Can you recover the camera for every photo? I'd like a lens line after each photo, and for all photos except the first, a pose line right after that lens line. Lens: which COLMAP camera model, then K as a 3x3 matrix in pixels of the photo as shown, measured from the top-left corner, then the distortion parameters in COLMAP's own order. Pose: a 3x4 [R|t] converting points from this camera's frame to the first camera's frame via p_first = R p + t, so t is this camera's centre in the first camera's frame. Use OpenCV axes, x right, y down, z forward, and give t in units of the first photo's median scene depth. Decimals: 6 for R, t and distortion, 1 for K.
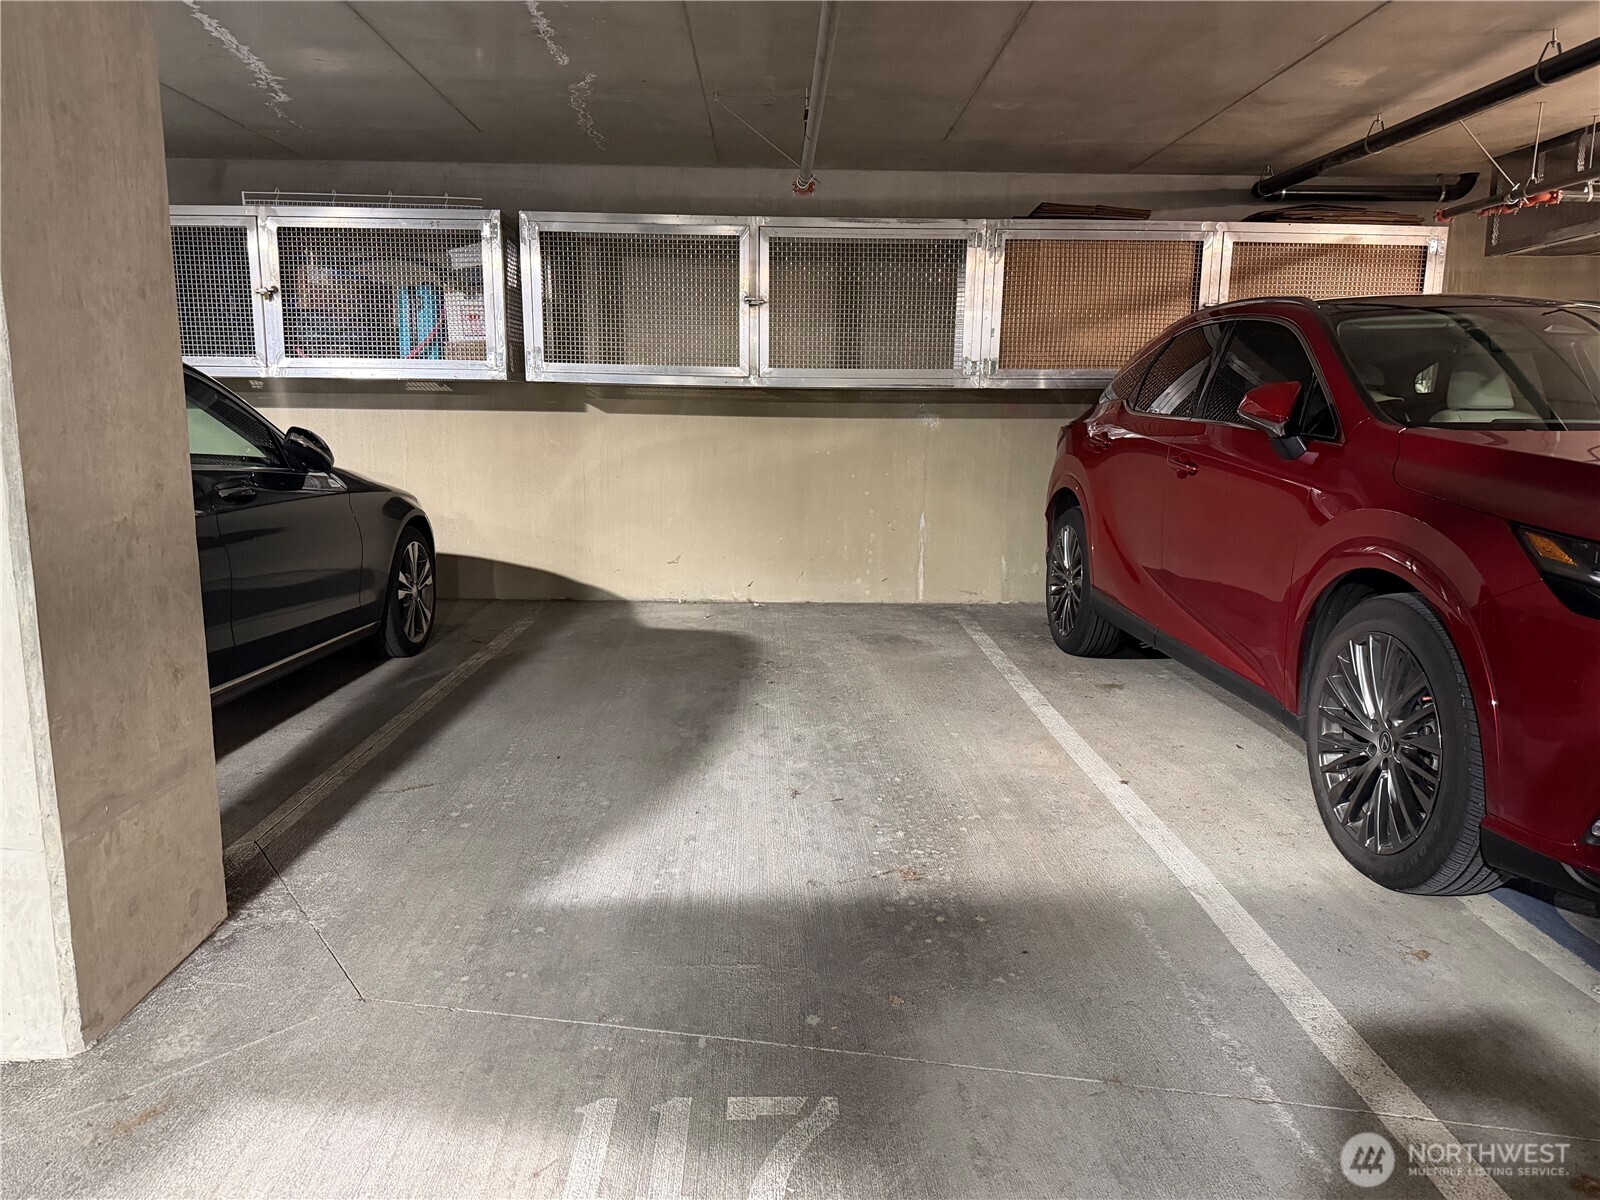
lens RADIAL K [[1127.1, 0, 793.0], [0, 1127.1, 595.6], [0, 0, 1]] dist [0.159761, -0.000478]
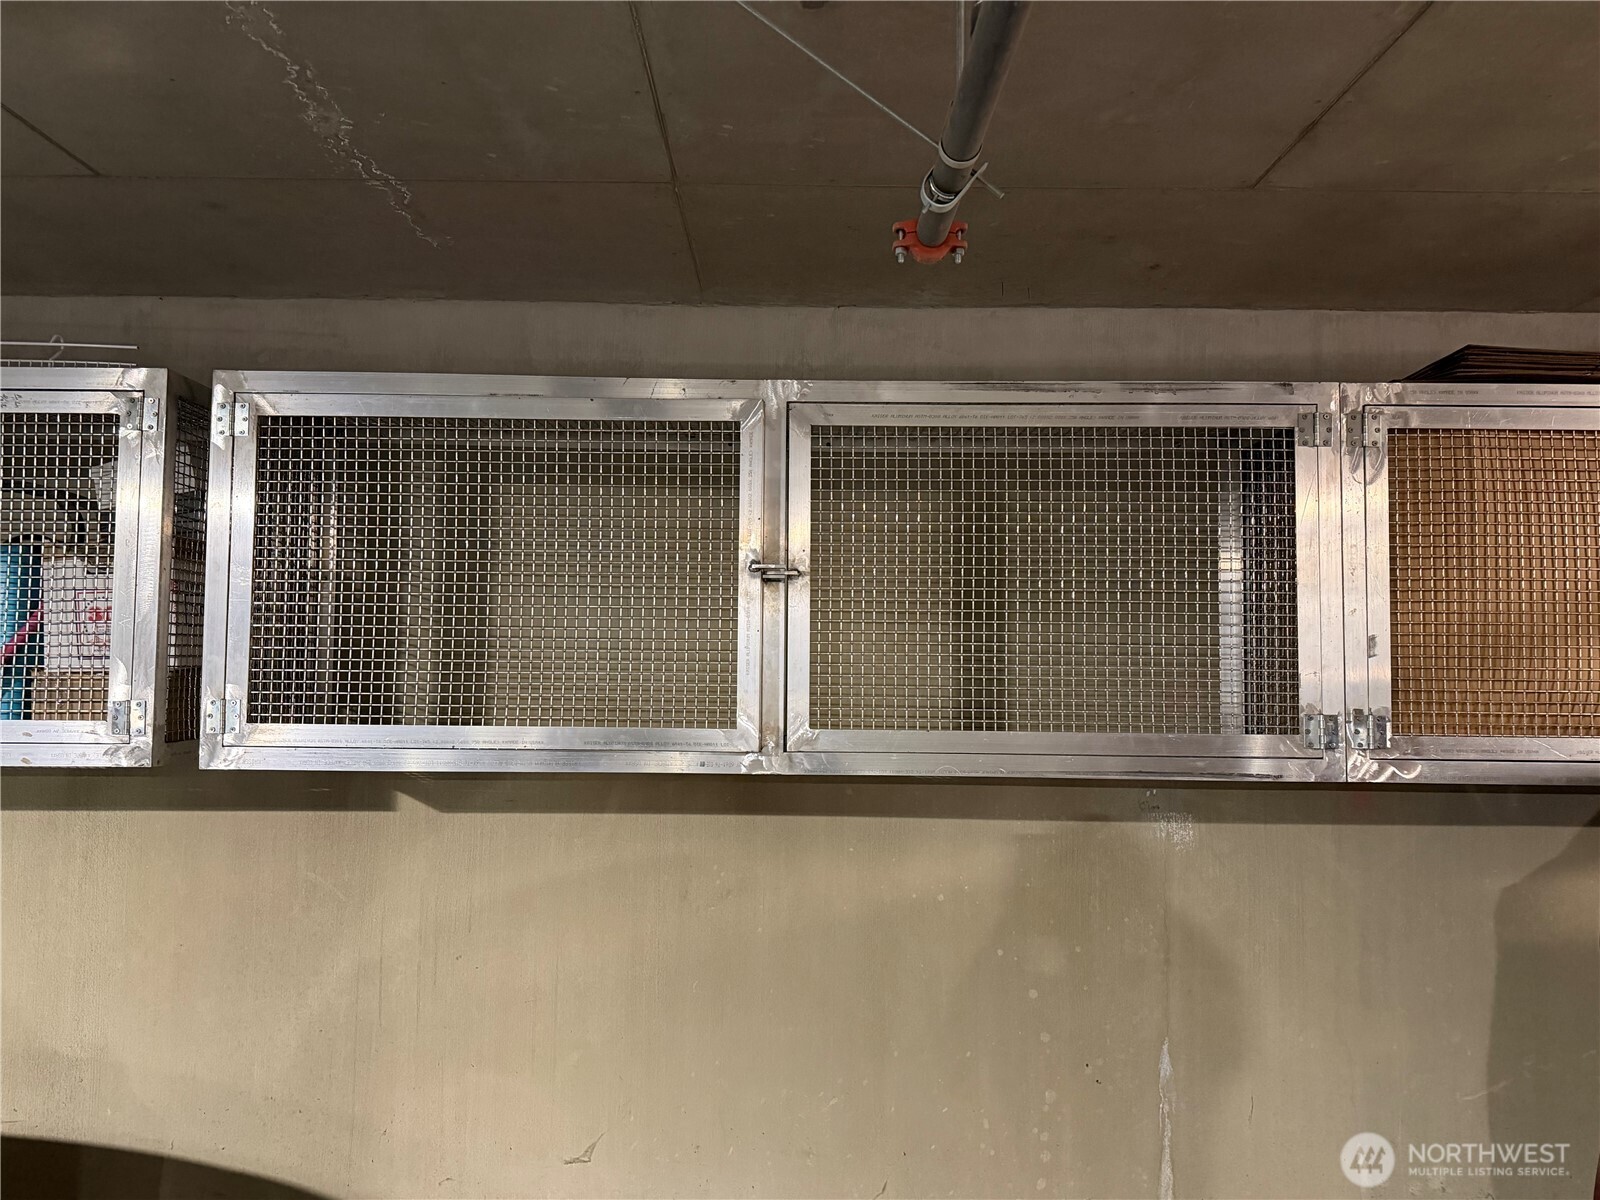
lens RADIAL K [[1127.1, 0, 793.0], [0, 1127.1, 595.6], [0, 0, 1]] dist [0.159761, -0.000478]
pose [[0.999852, -0.002935, -0.016923, -0.020017], [-0.000865, 0.975439, -0.220268, -0.157265], [0.017154, 0.220250, 0.975293, 0.593949]]
